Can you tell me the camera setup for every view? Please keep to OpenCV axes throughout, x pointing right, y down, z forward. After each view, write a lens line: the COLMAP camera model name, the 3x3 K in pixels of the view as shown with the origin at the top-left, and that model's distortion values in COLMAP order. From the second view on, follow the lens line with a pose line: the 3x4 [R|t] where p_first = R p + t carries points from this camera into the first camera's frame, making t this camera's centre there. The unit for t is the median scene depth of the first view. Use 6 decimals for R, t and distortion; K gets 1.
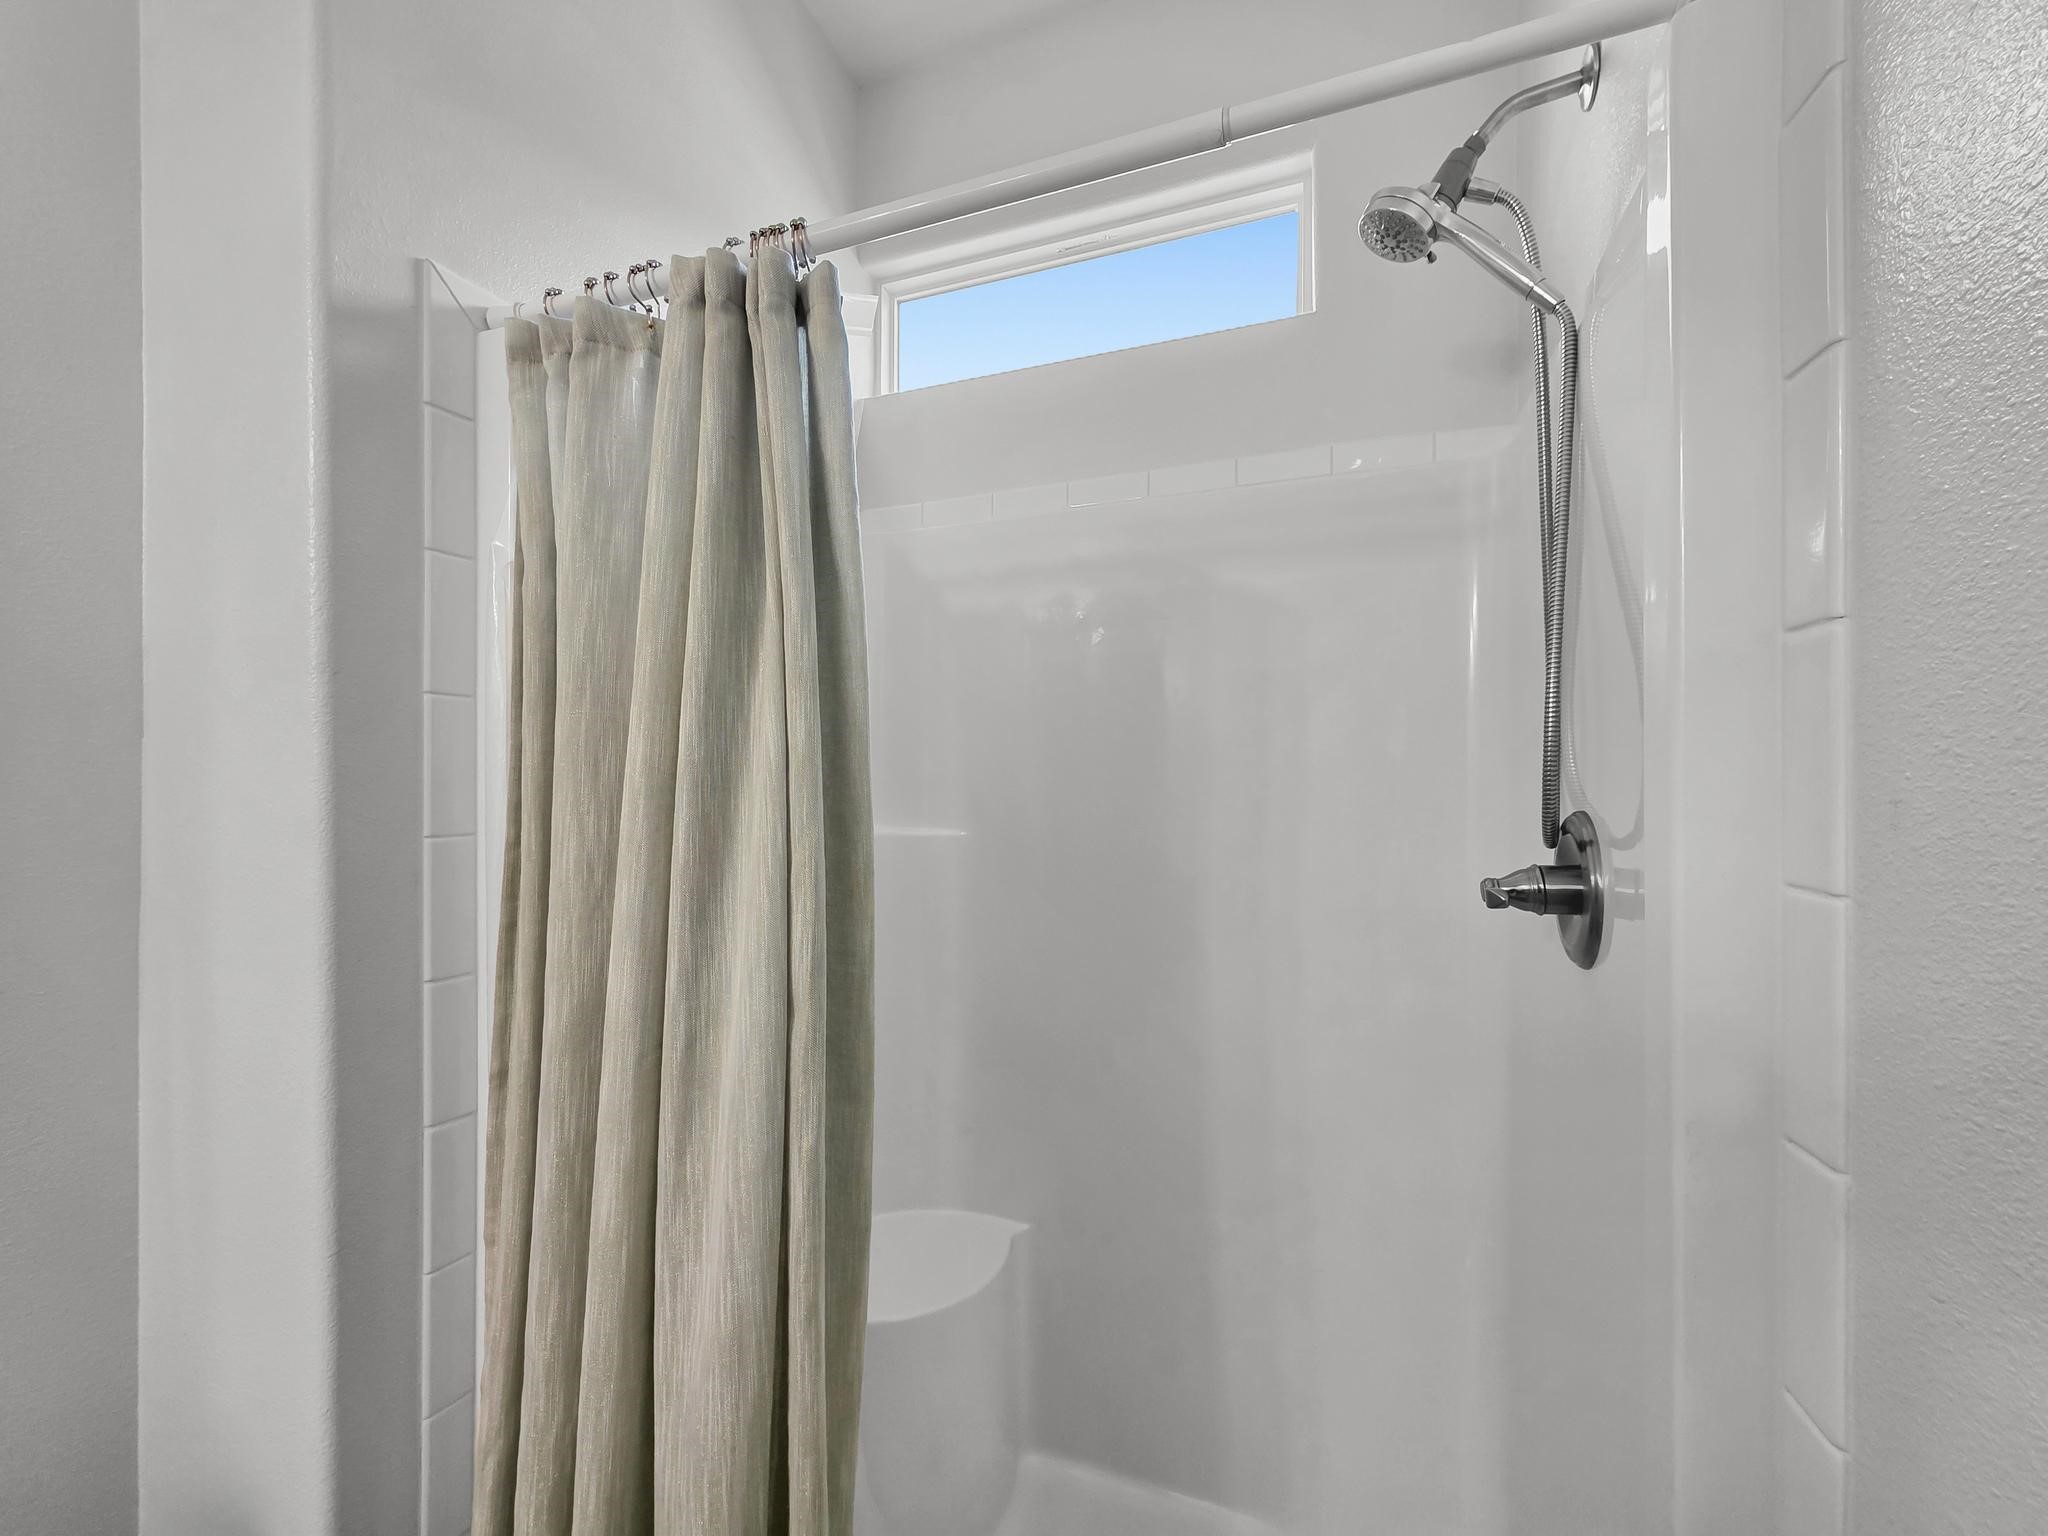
lens RADIAL K [[820.4, 0, 1026.4], [0, 820.4, 767.5], [0, 0, 1]] dist [0.002219, -0.000237]
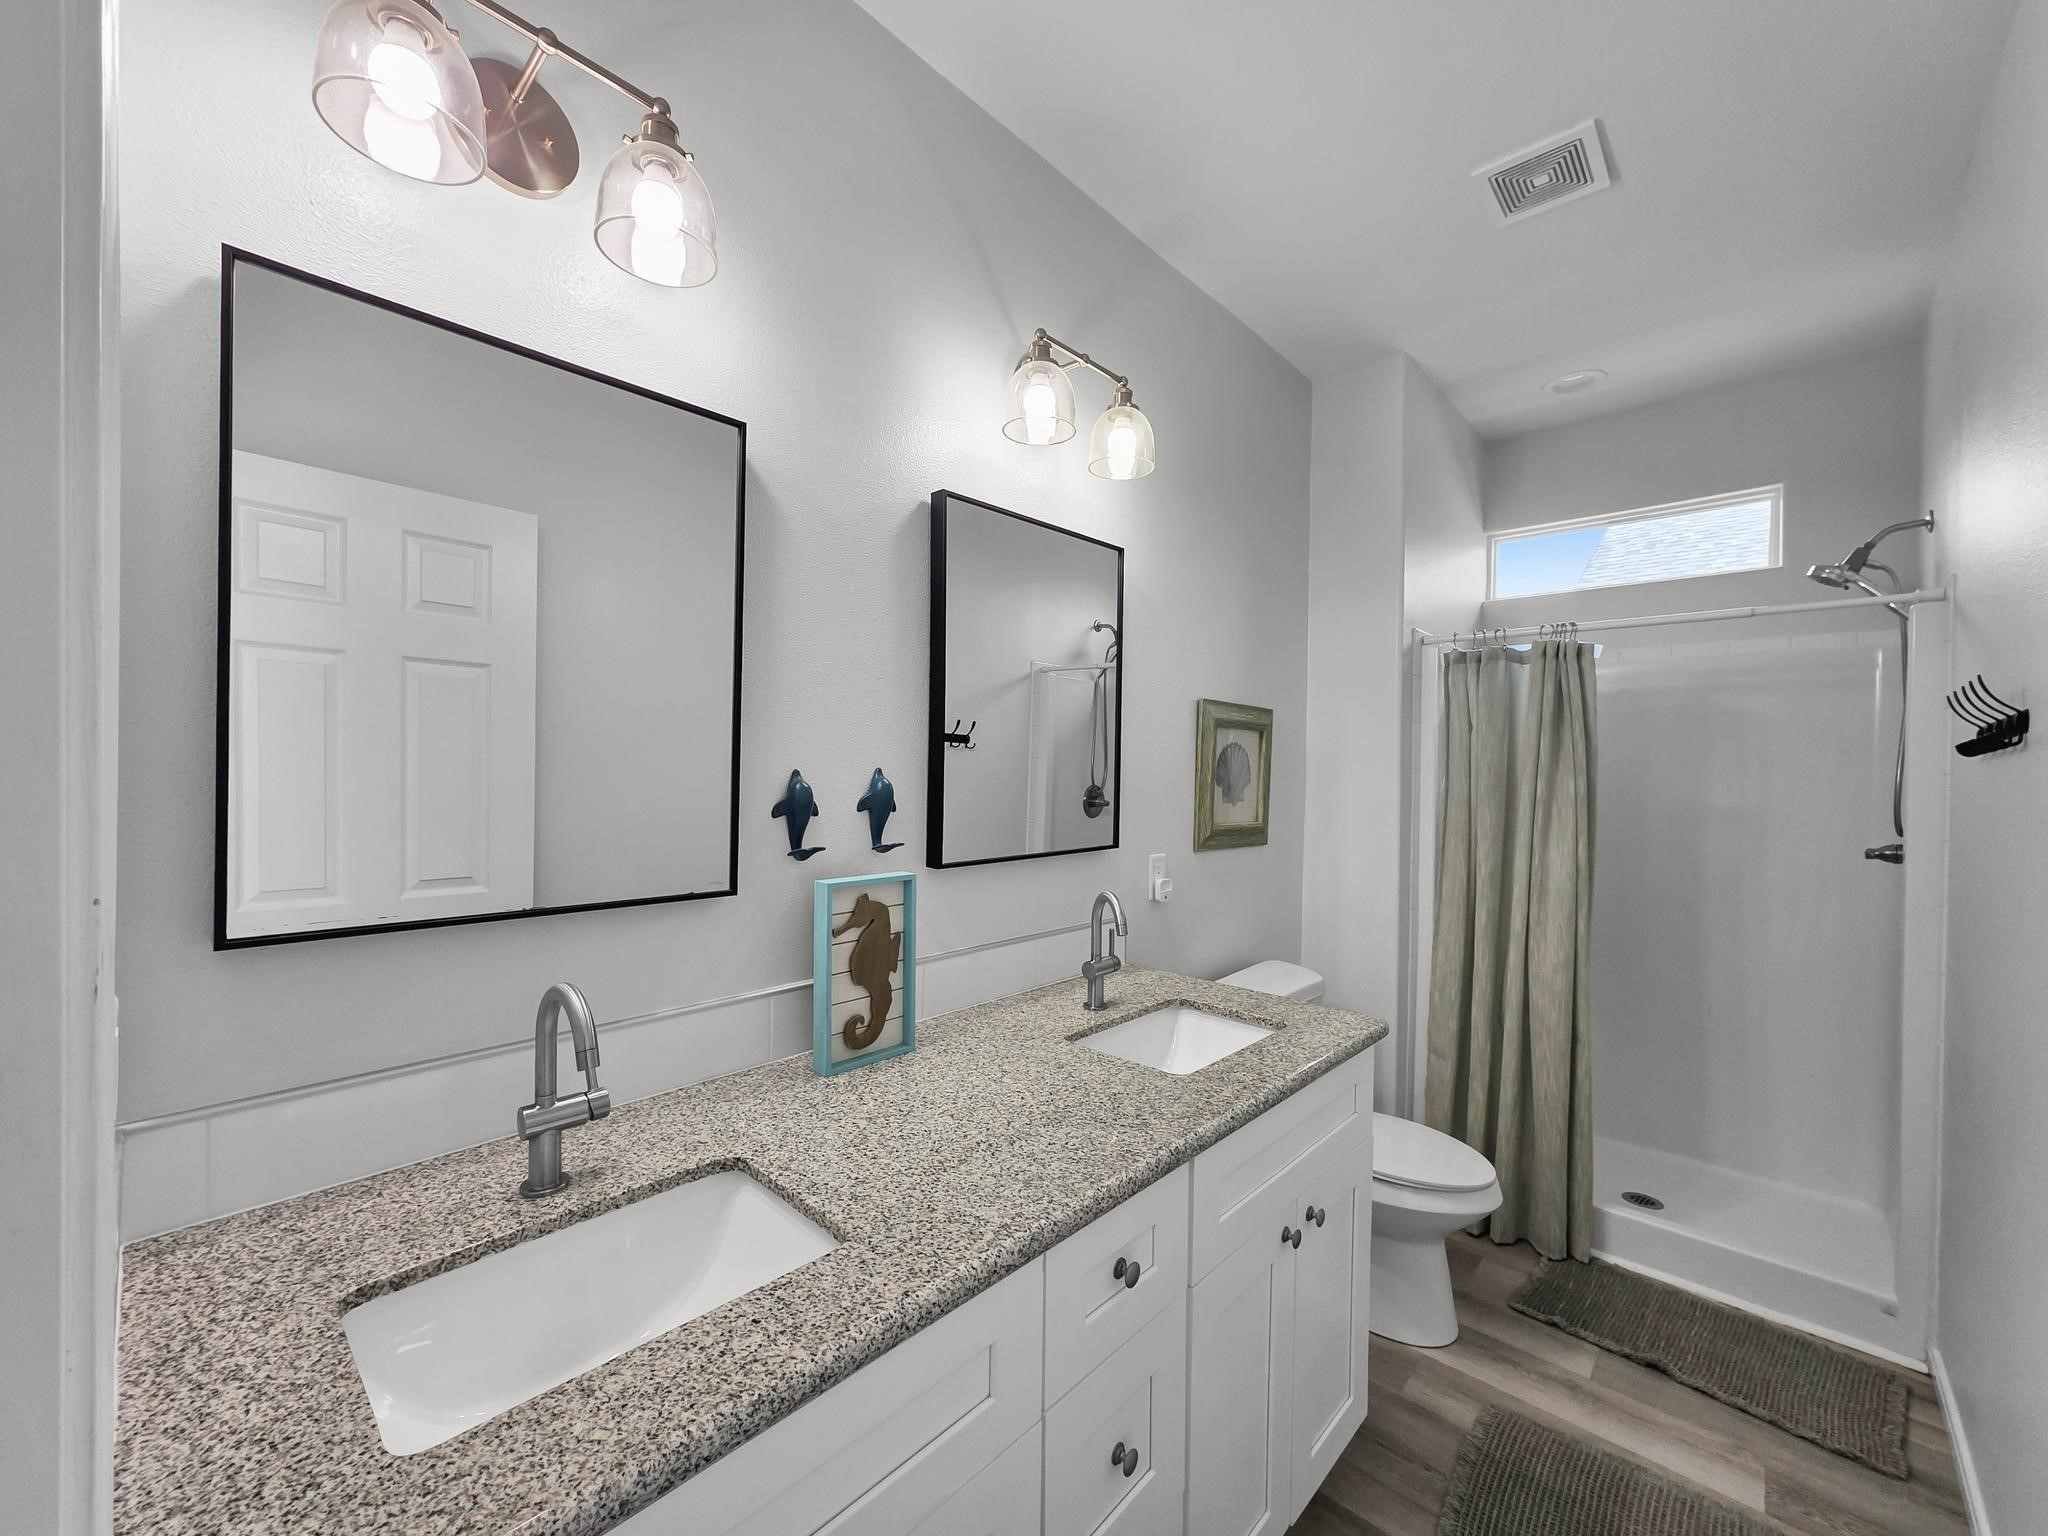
lens RADIAL K [[820.4, 0, 1024.2], [0, 820.4, 775.6], [0, 0, 1]] dist [0.002219, -0.000237]
pose [[0.925013, 0.016093, -0.379595, -0.852333], [-0.012469, 0.999850, 0.012005, -0.080135], [0.379732, -0.006372, 0.925075, -2.256716]]
